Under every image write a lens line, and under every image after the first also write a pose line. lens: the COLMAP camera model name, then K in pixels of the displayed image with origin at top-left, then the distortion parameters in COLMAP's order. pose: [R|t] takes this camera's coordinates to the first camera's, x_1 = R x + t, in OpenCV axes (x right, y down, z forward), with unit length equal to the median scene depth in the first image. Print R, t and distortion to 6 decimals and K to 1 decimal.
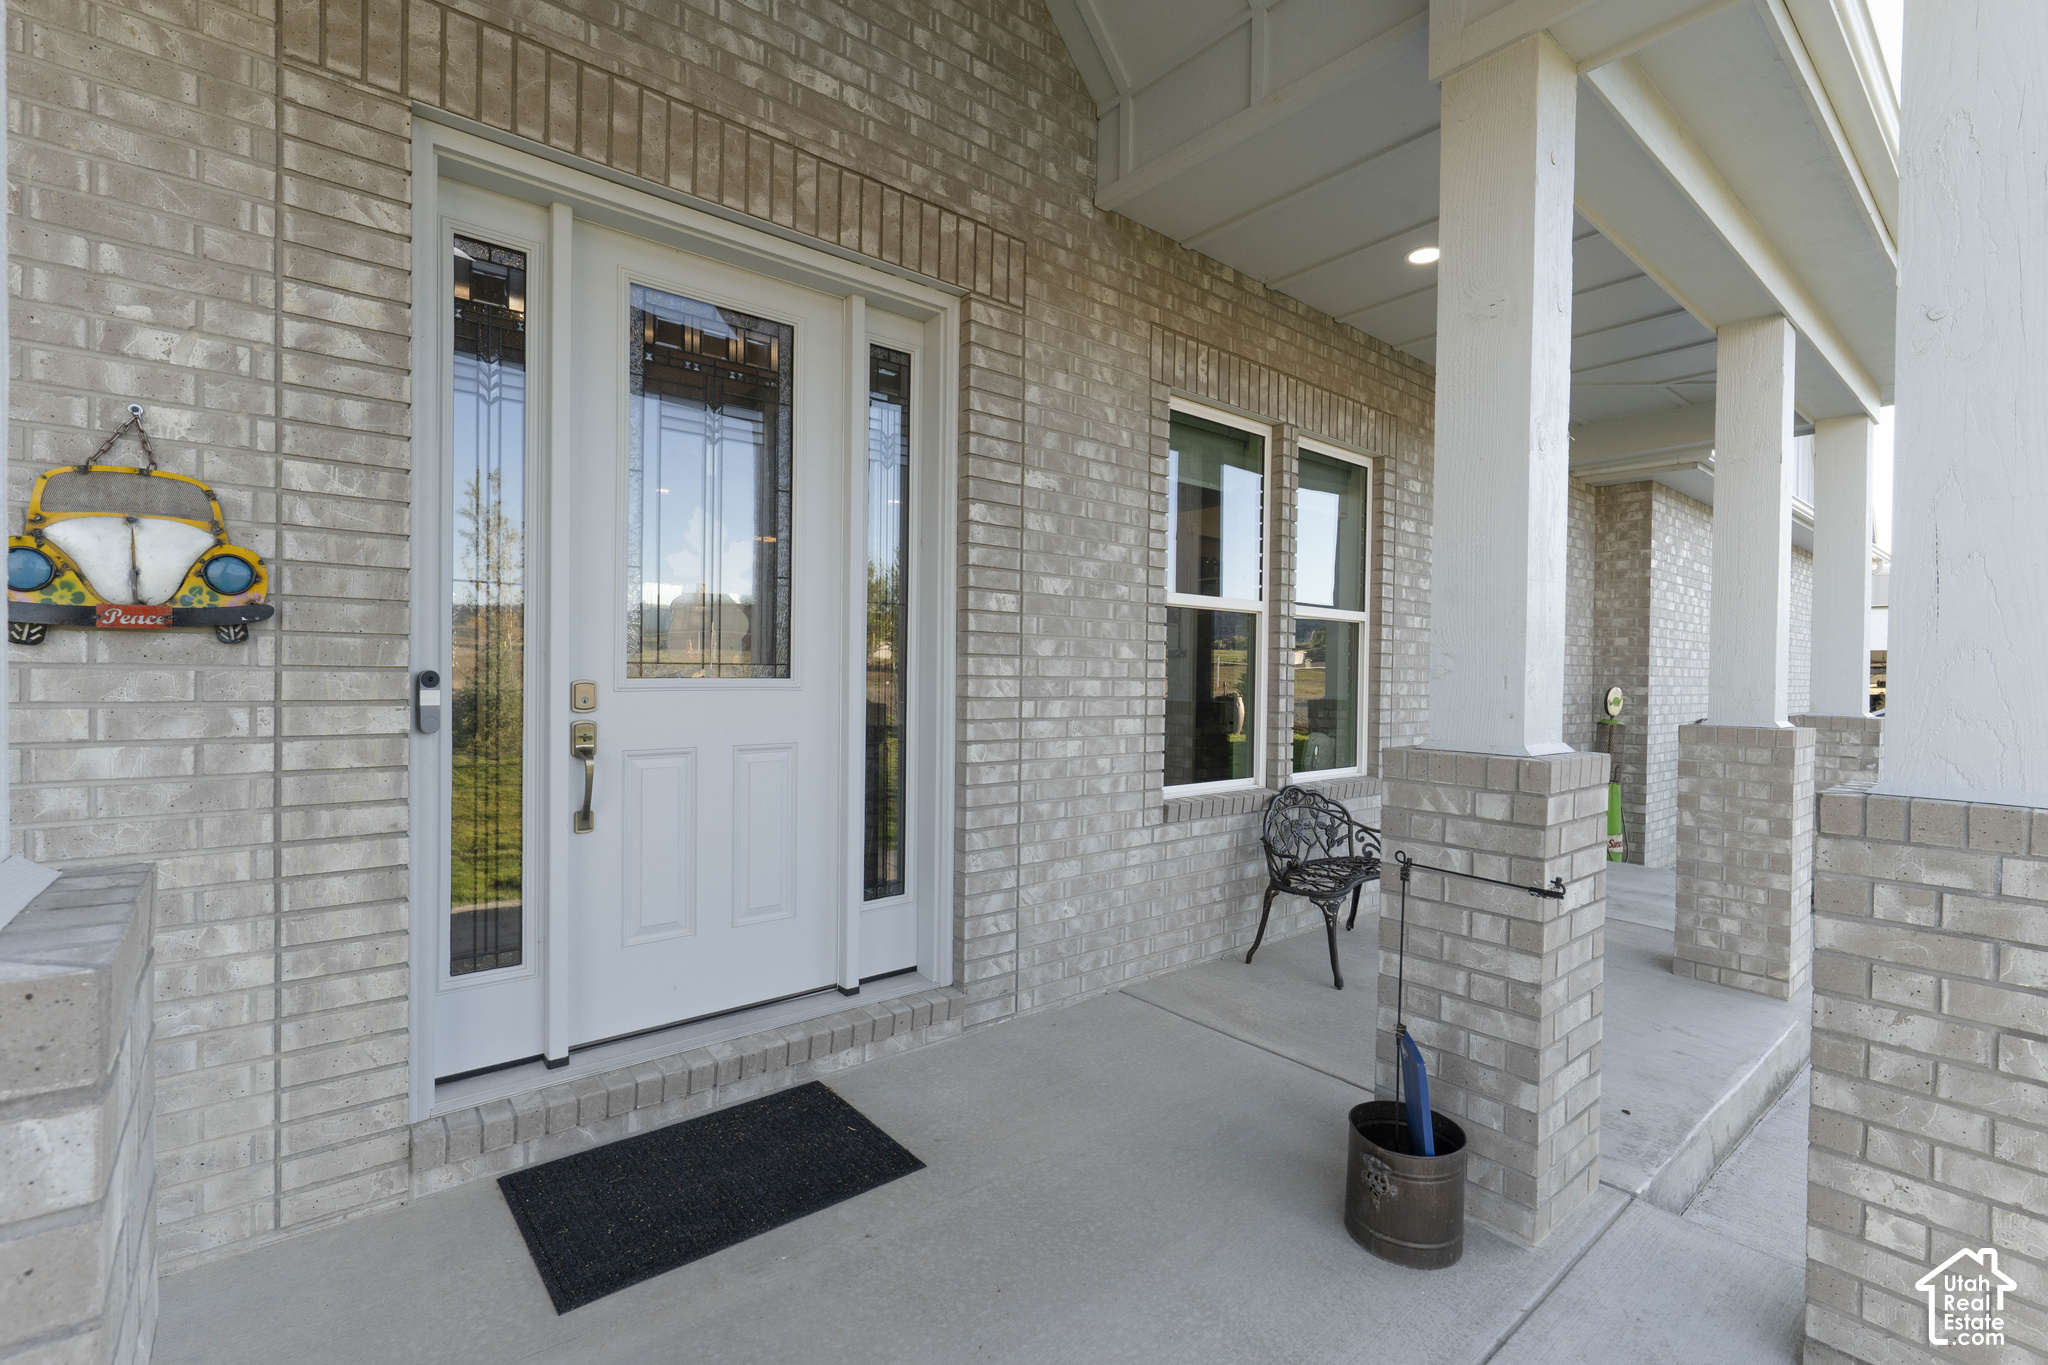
lens RADIAL K [[897.2, 0, 1024.0], [0, 897.2, 682.5], [0, 0, 1]] dist [-0.002976, 0.000191]
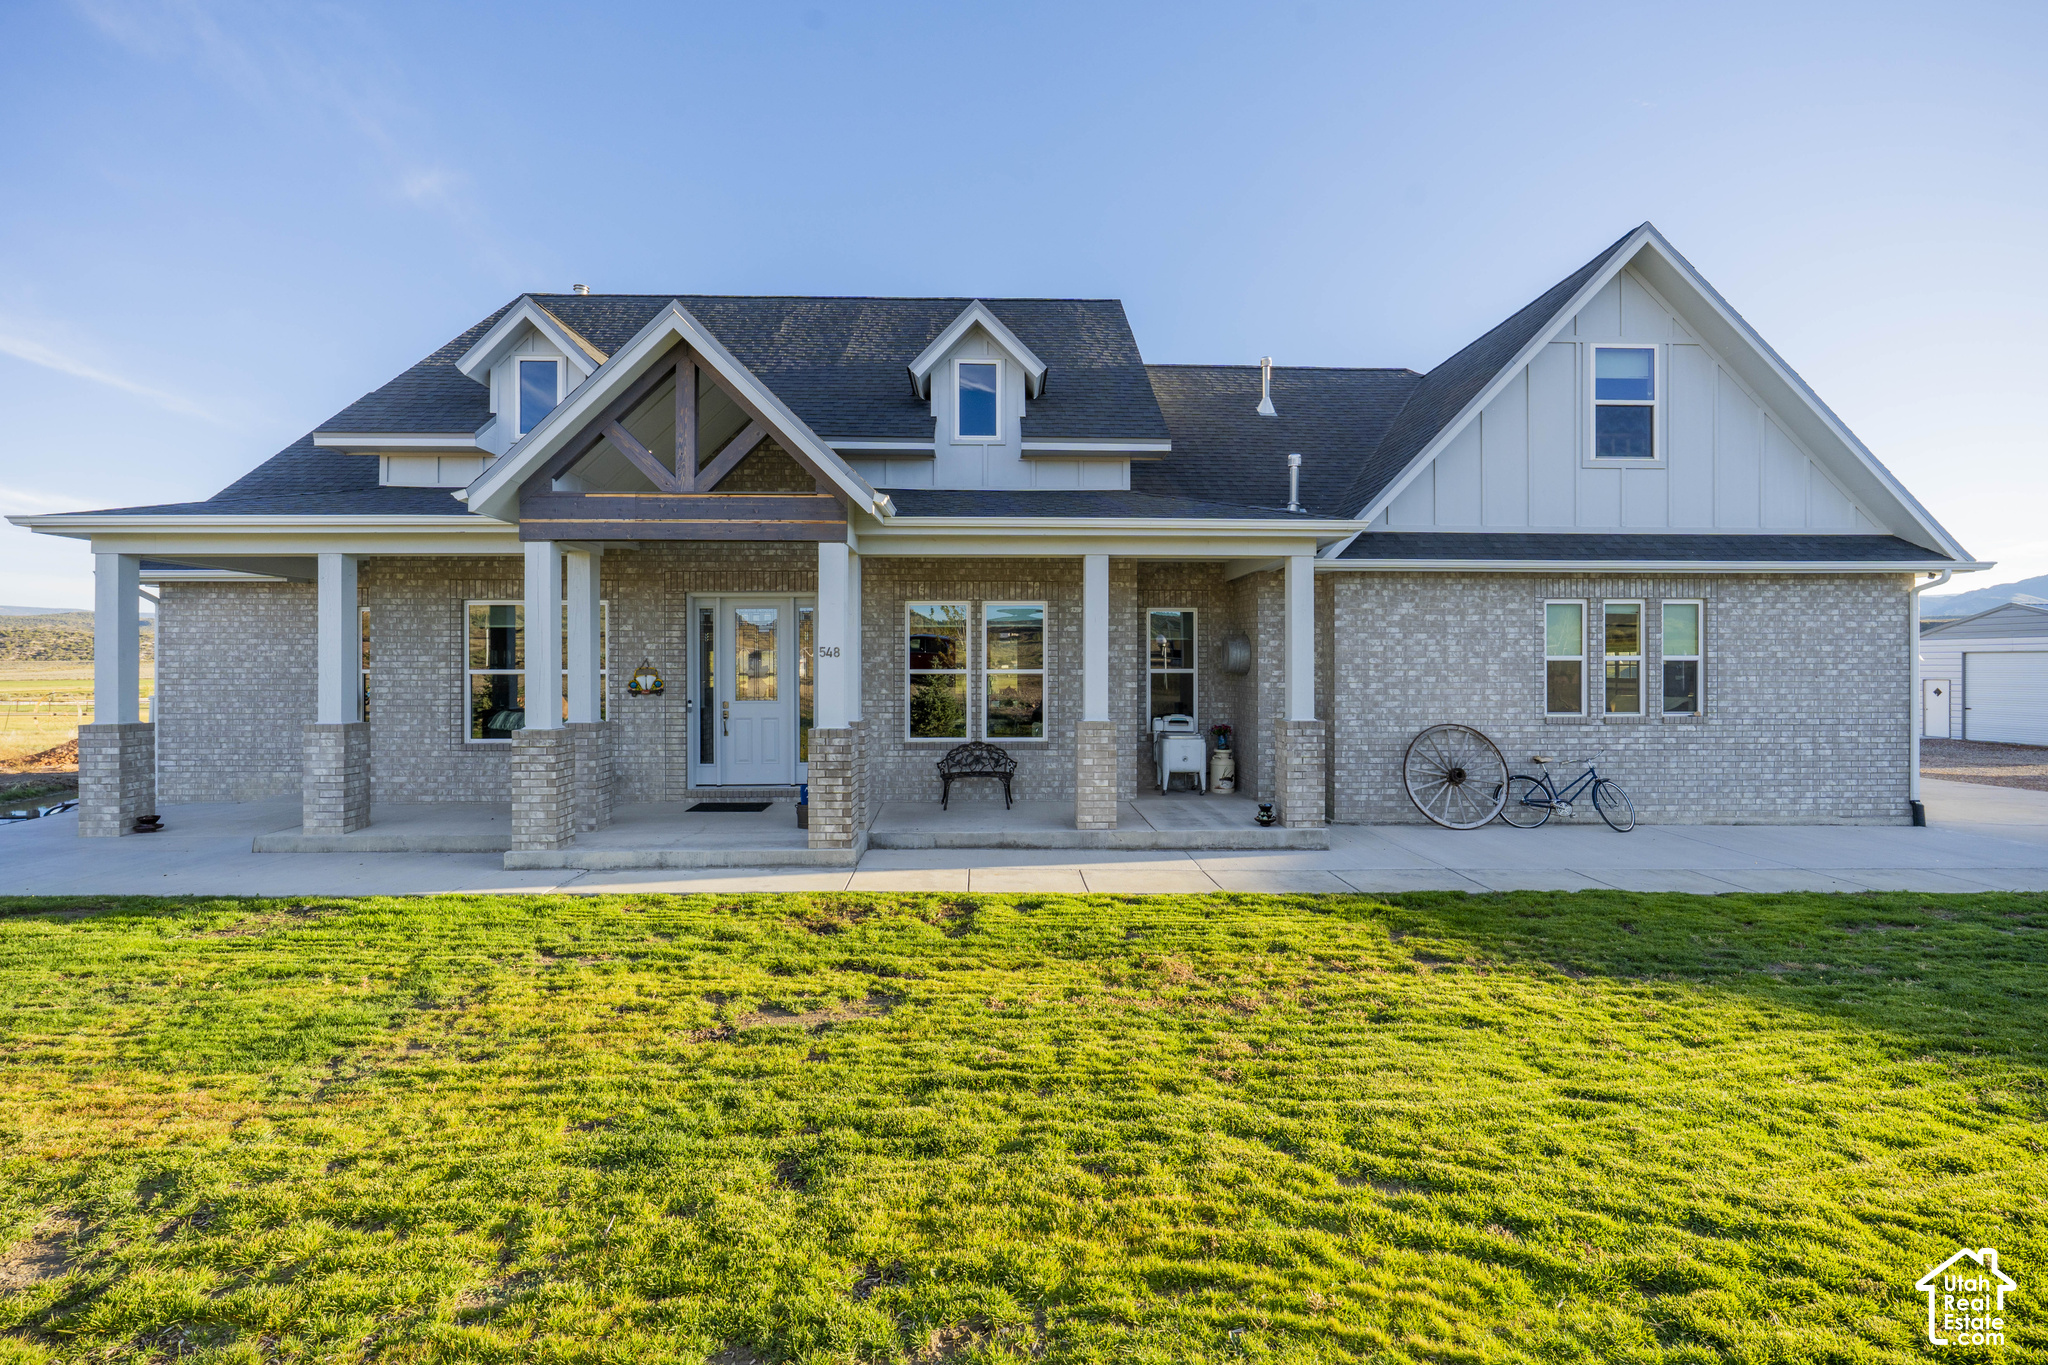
lens RADIAL K [[897.2, 0, 1024.0], [0, 897.2, 682.5], [0, 0, 1]] dist [-0.002976, 0.000191]
pose [[0.797642, -0.012510, -0.603002, 3.355558], [0.005232, 0.999891, -0.013824, -0.027495], [0.603109, 0.007872, 0.797620, -1.643143]]
